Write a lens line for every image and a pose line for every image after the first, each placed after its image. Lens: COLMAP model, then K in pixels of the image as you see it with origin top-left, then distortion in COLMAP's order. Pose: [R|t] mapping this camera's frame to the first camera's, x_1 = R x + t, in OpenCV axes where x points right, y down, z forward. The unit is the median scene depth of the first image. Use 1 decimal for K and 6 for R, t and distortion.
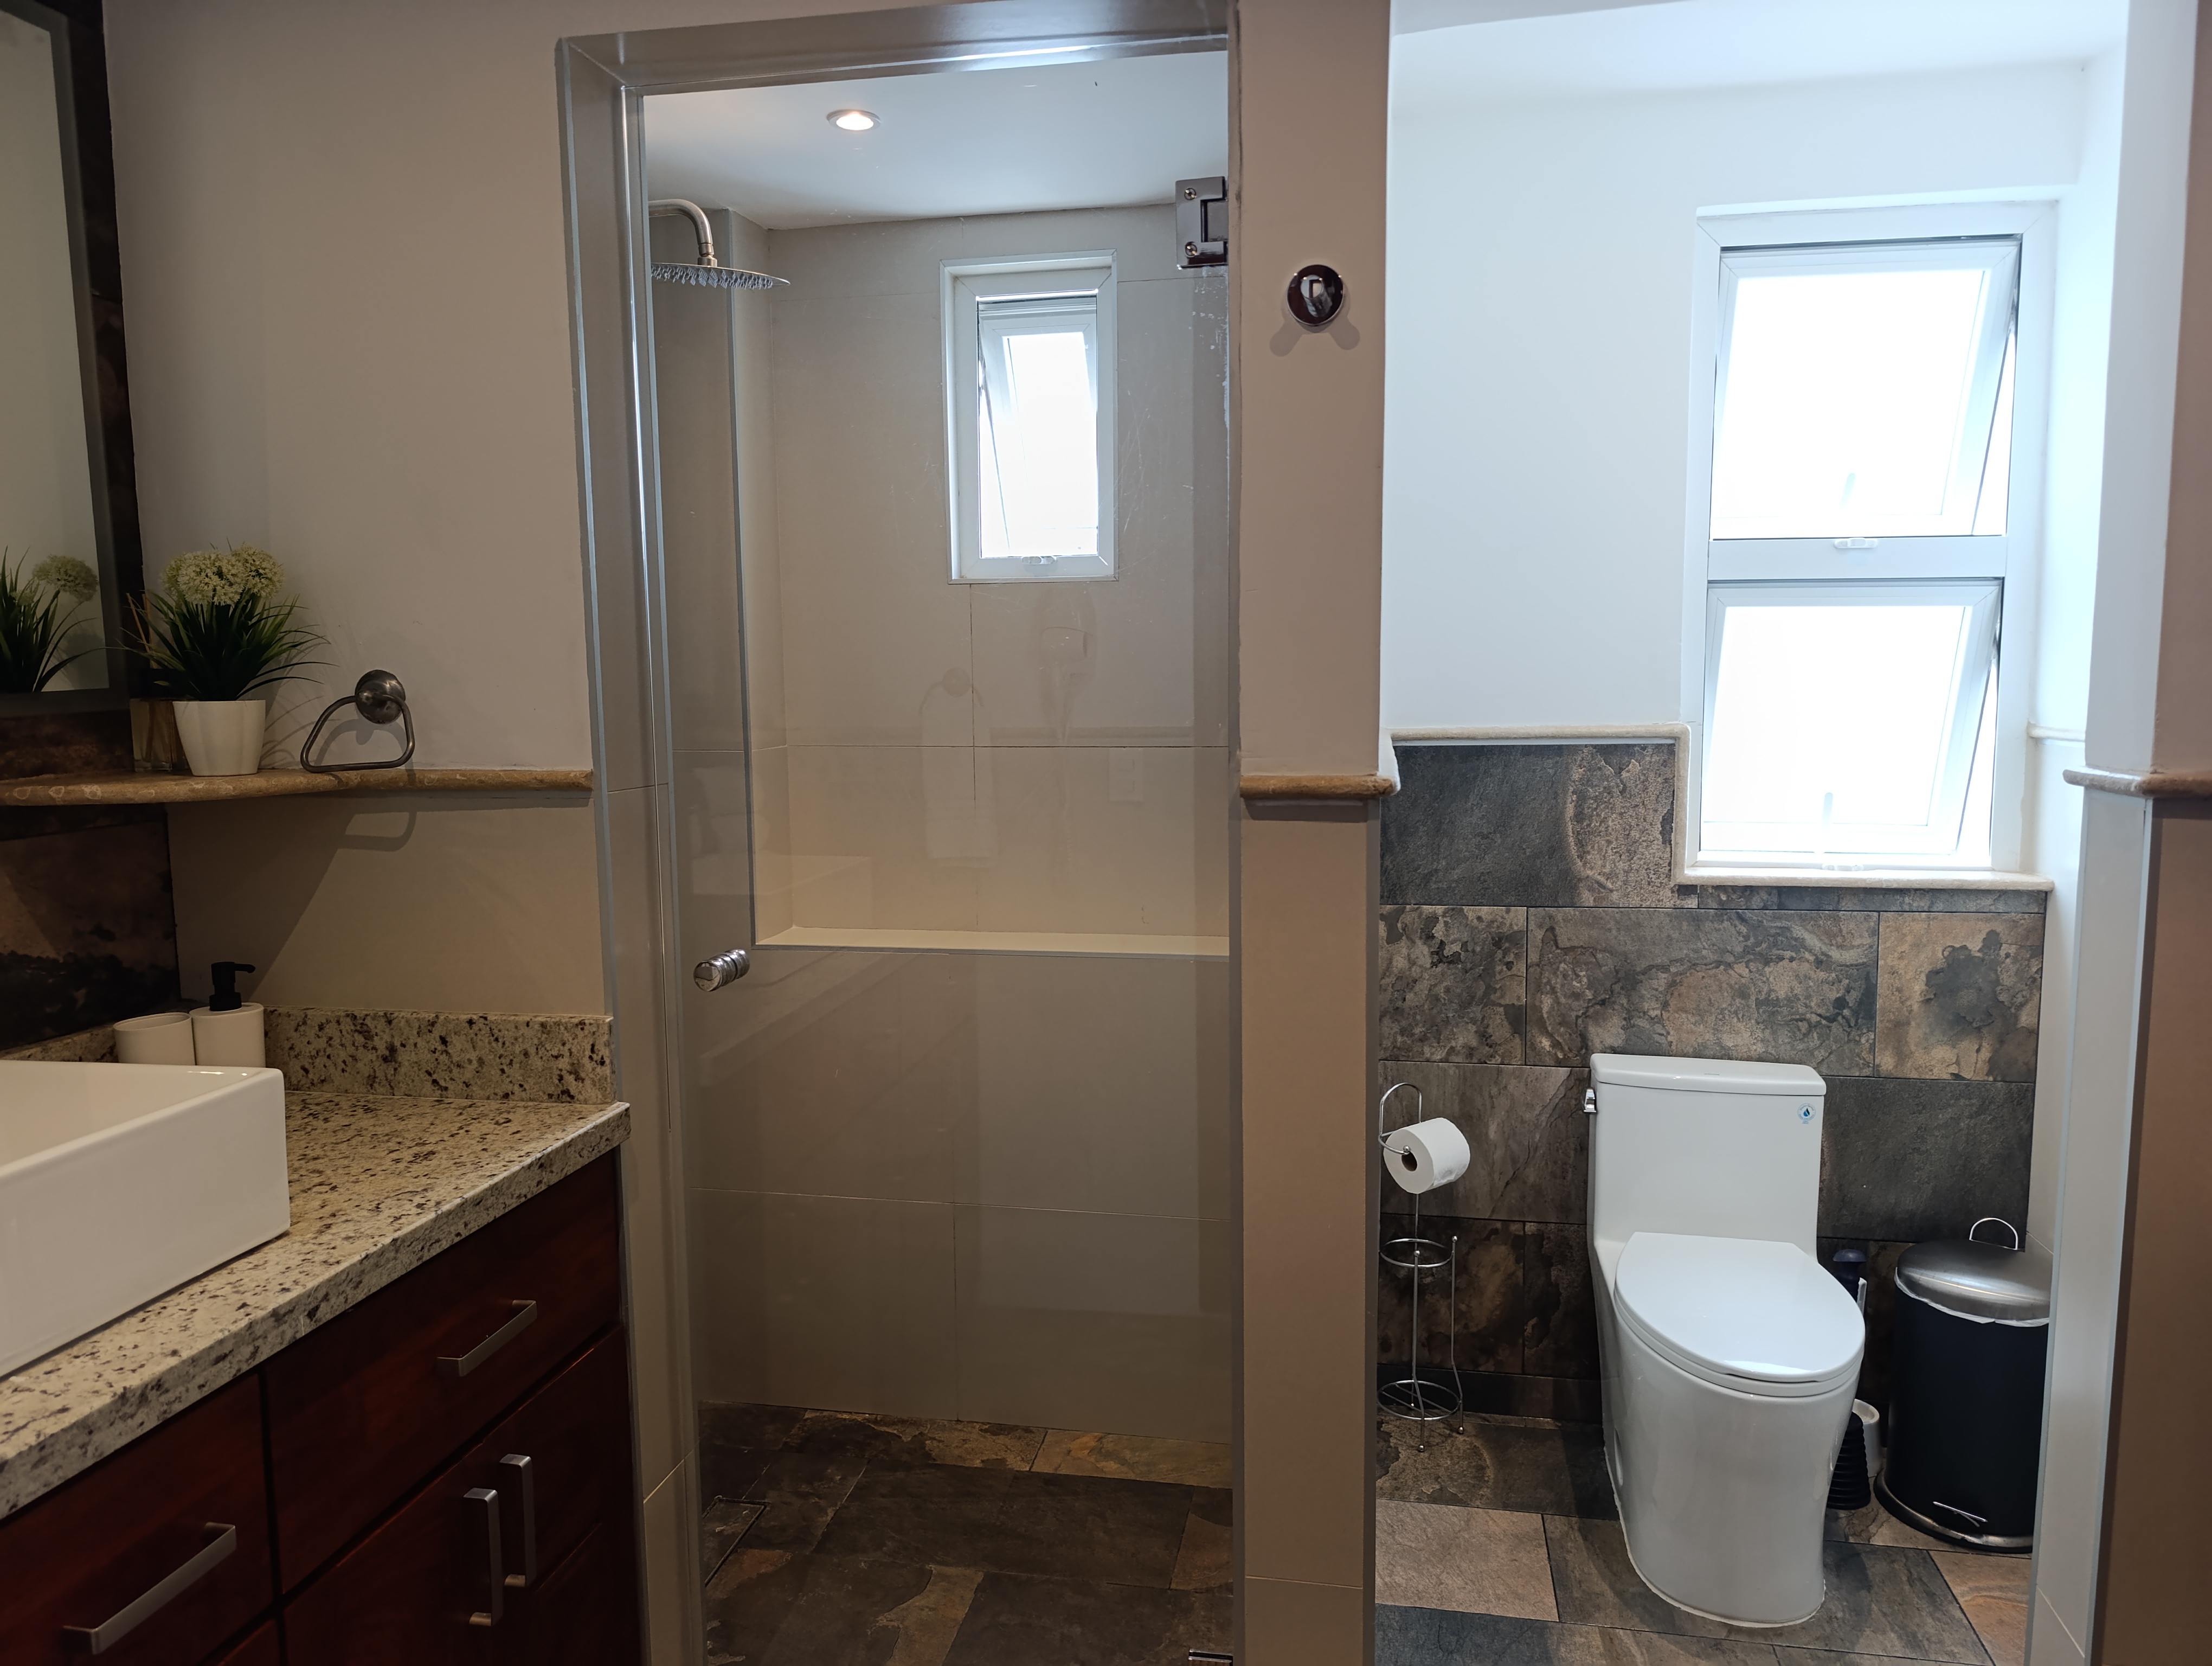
lens RADIAL K [[1518.9, 0, 1100.5], [0, 1518.9, 839.9], [0, 0, 1]] dist [0.029644, -0.038785]
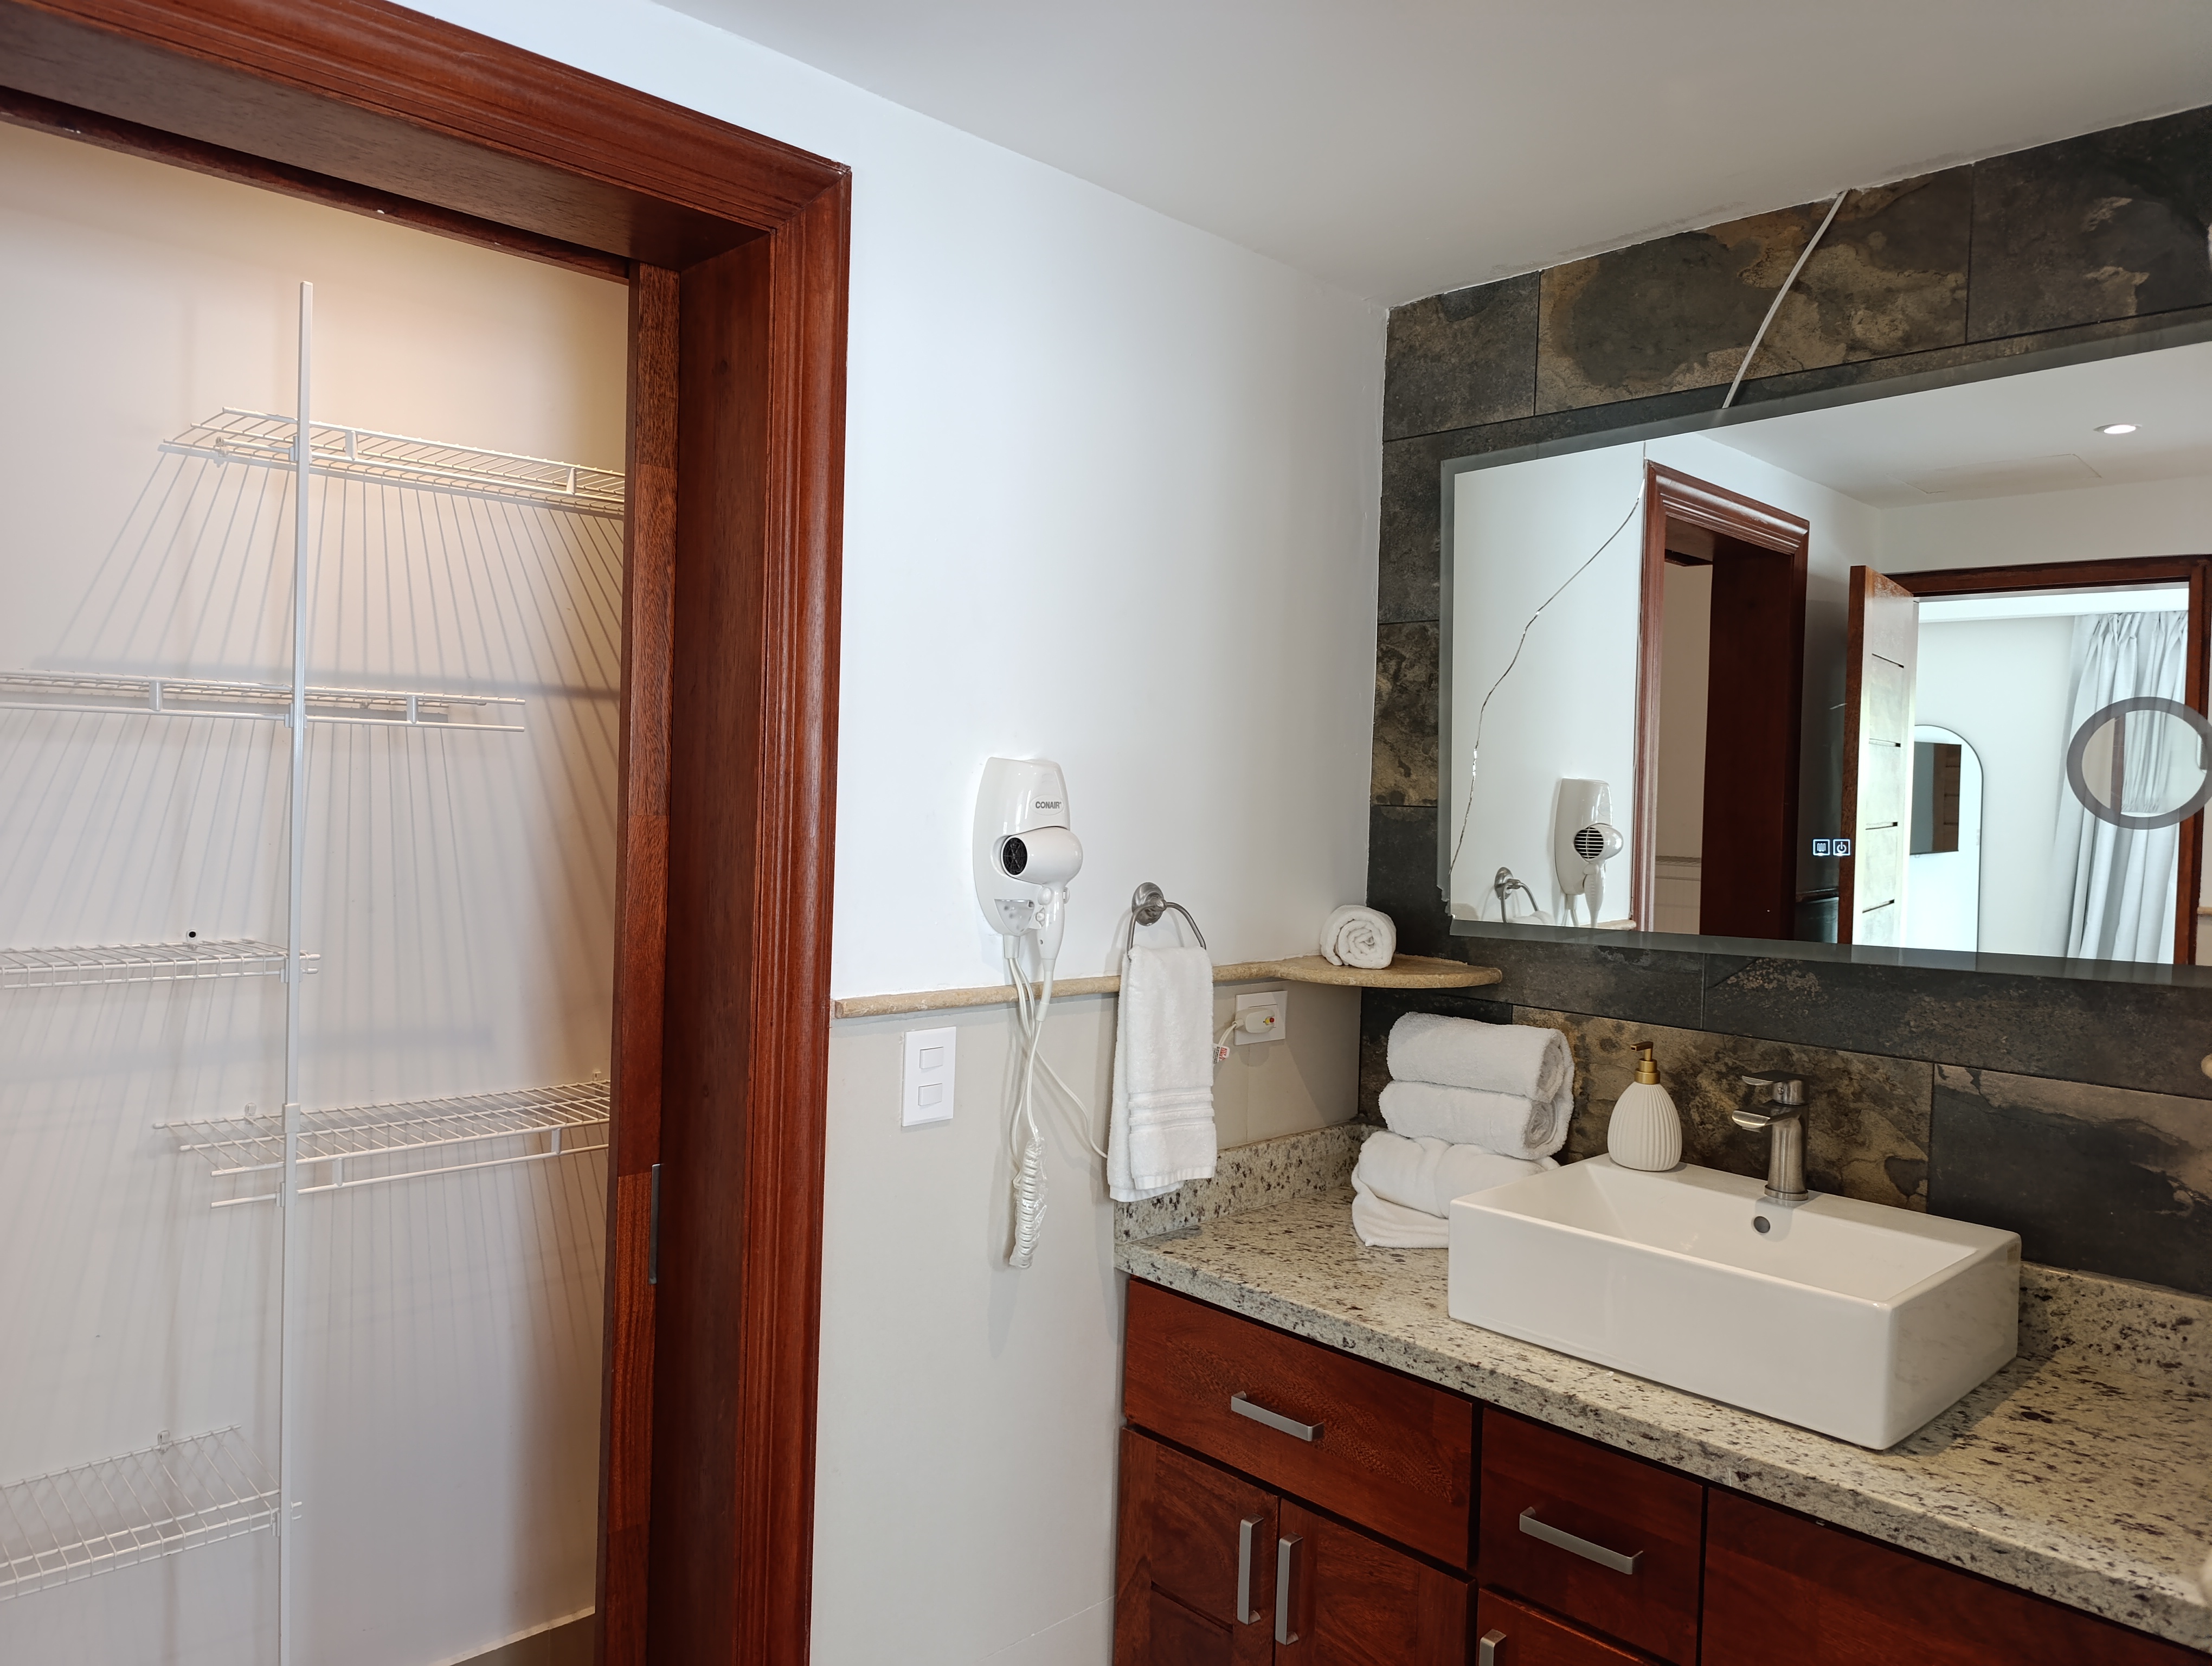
lens RADIAL K [[1512.5, 0, 1144.6], [0, 1512.5, 840.6], [0, 0, 1]] dist [0.032335, -0.038028]
pose [[-0.556458, 0.012199, -0.830786, 0.564721], [-0.120821, 0.988076, 0.095434, -0.186343], [0.822044, 0.153482, -0.548349, 0.909804]]
